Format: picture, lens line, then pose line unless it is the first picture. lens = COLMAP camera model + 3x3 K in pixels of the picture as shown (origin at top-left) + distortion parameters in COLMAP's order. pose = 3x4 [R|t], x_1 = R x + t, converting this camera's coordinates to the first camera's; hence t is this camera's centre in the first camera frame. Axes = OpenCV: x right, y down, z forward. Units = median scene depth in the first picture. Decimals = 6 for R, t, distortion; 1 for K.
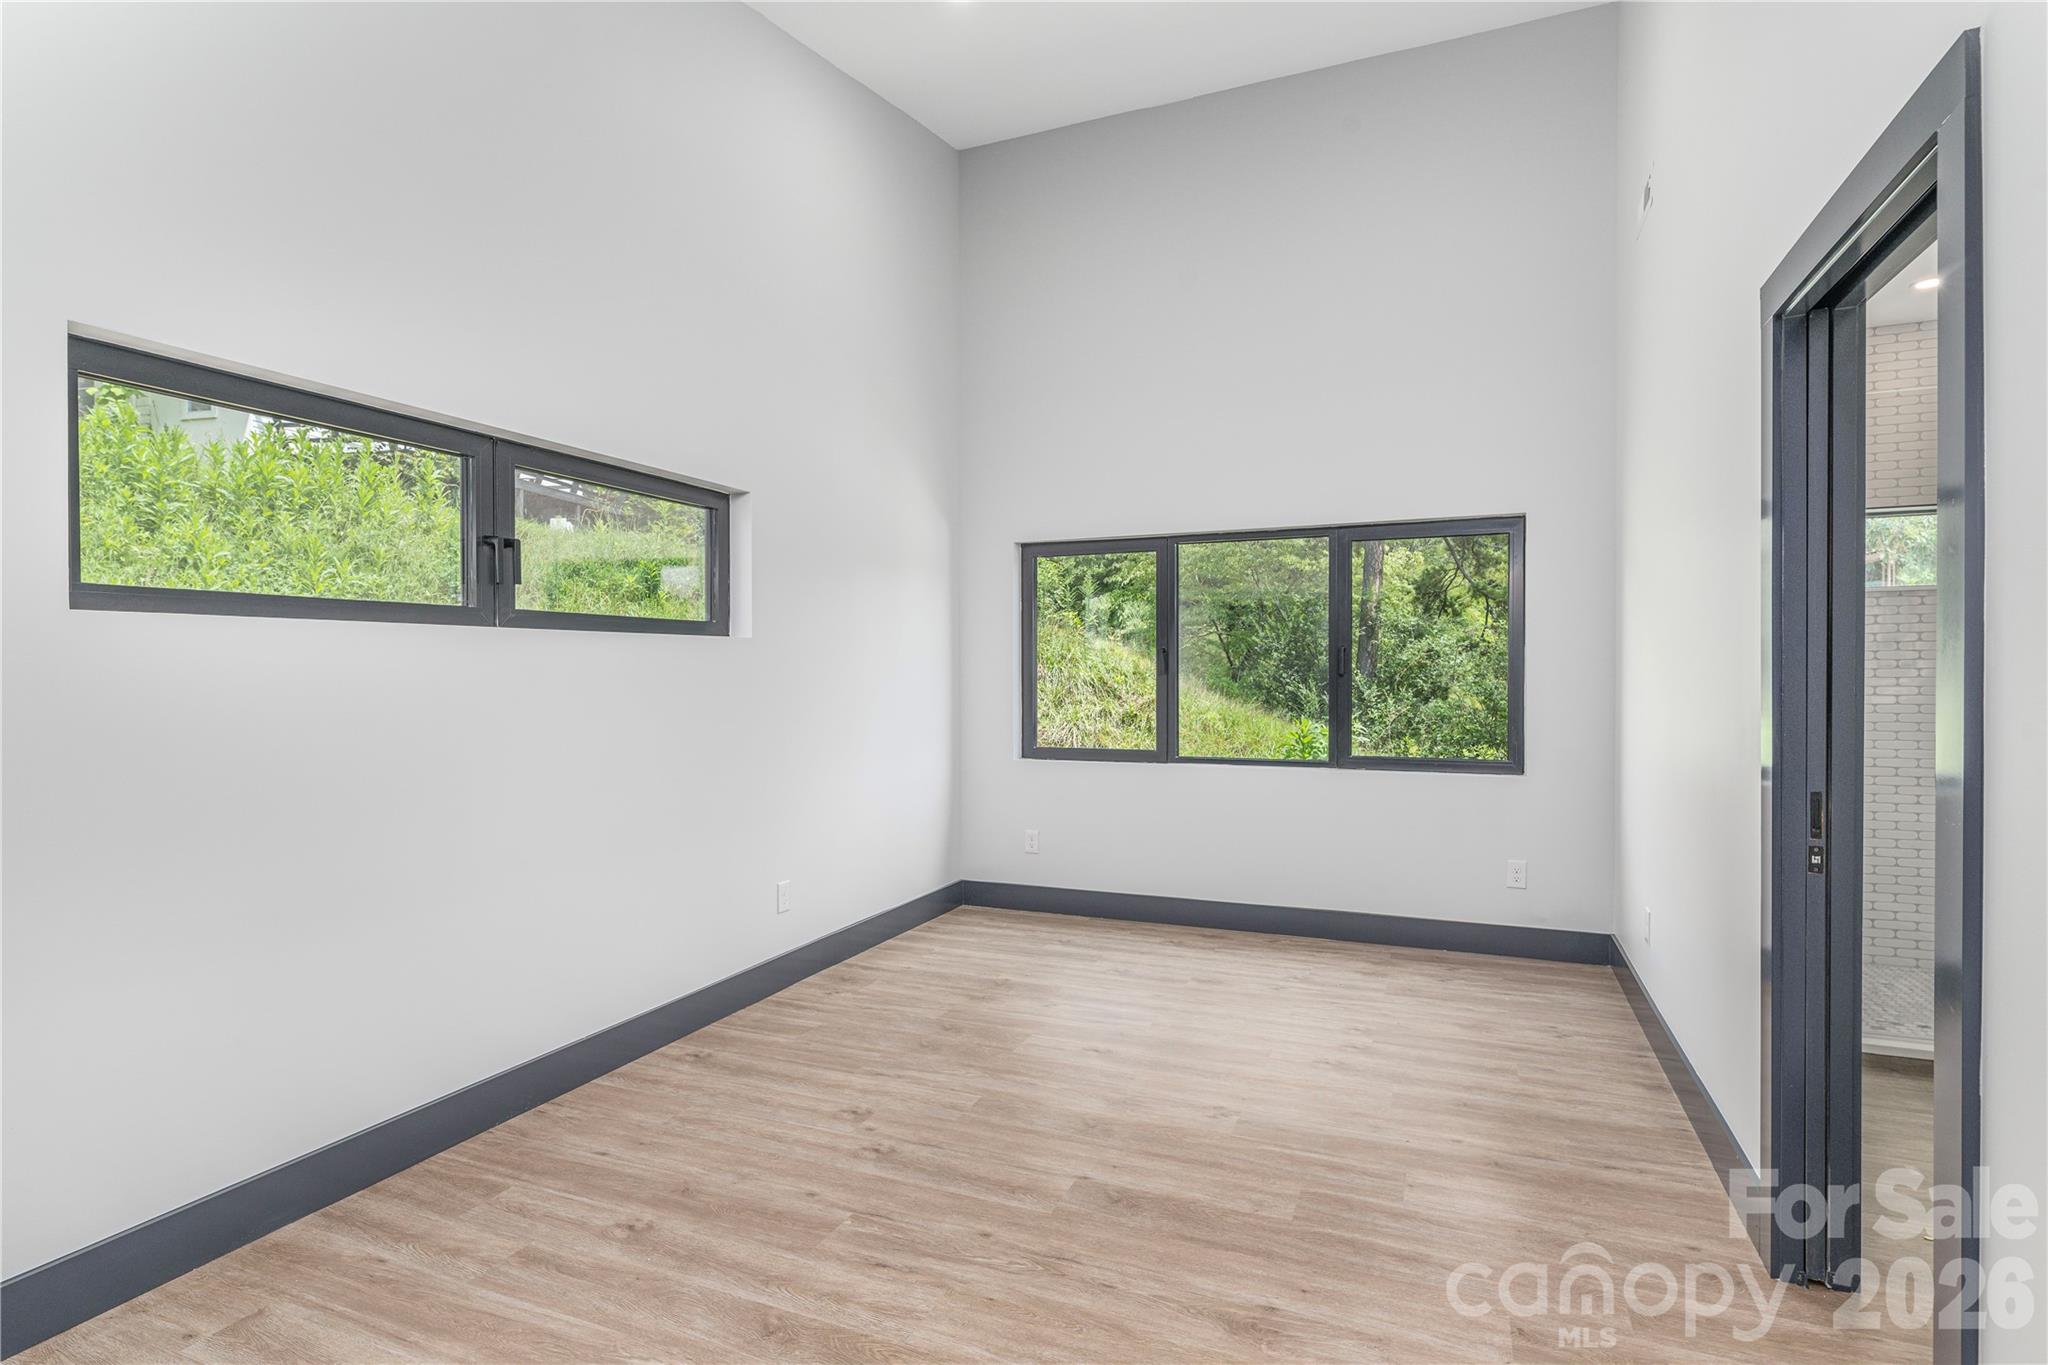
lens RADIAL K [[1013.8, 0, 1029.4], [0, 1013.8, 692.3], [0, 0, 1]] dist [0.000126, -0.000130]
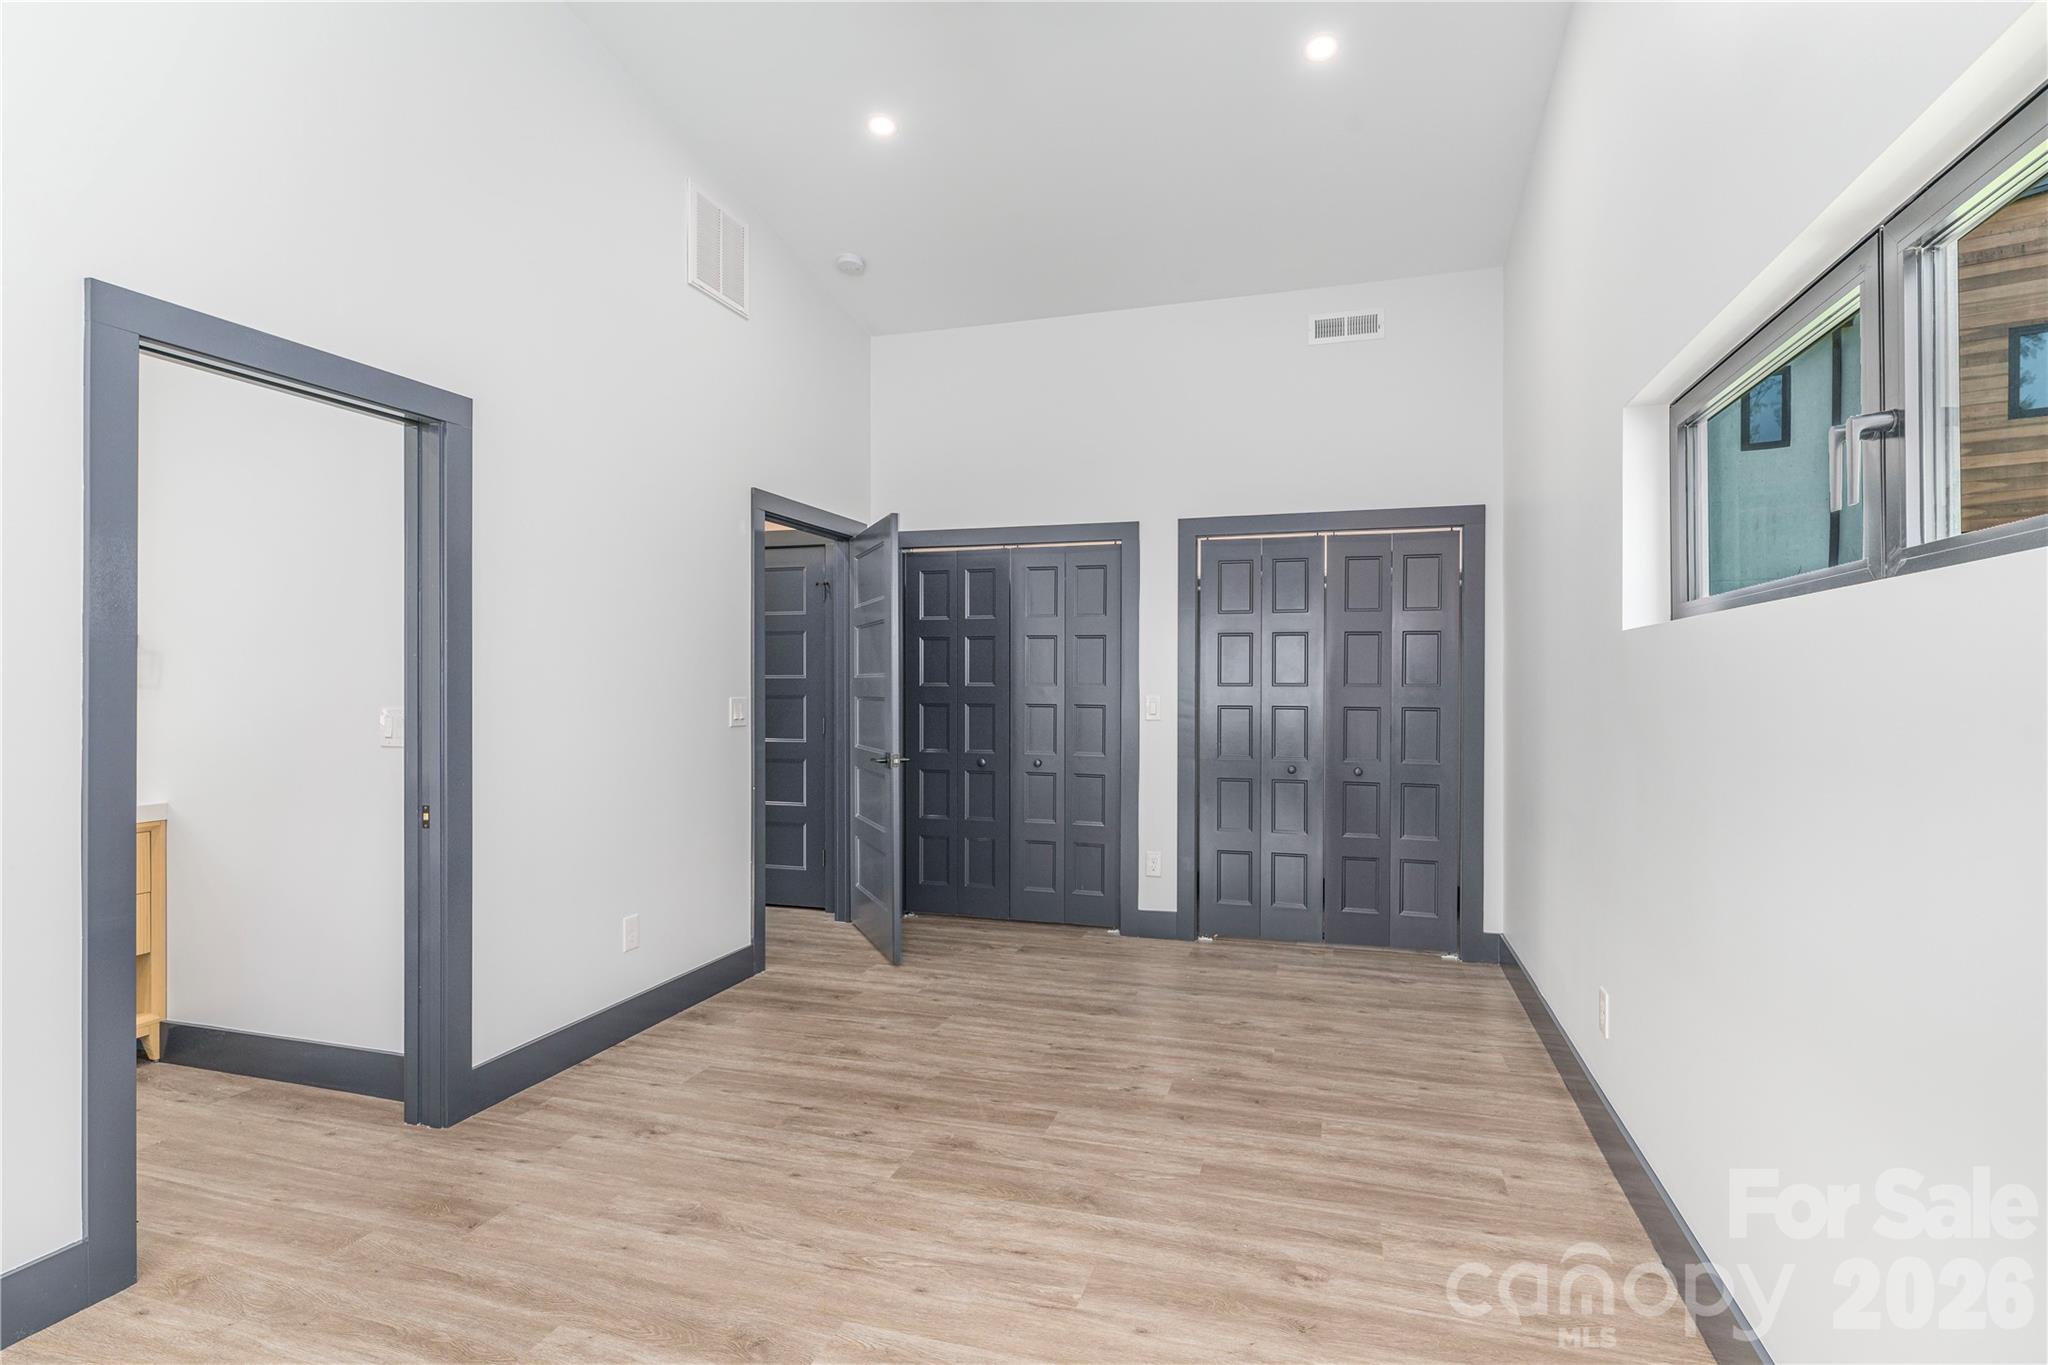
lens RADIAL K [[1013.8, 0, 1029.4], [0, 1013.8, 692.3], [0, 0, 1]] dist [0.000126, -0.000130]
pose [[-0.995501, 0.005293, -0.094602, -0.059537], [0.002131, 0.999437, 0.033495, -0.041968], [0.094726, 0.033143, -0.994952, 1.982271]]
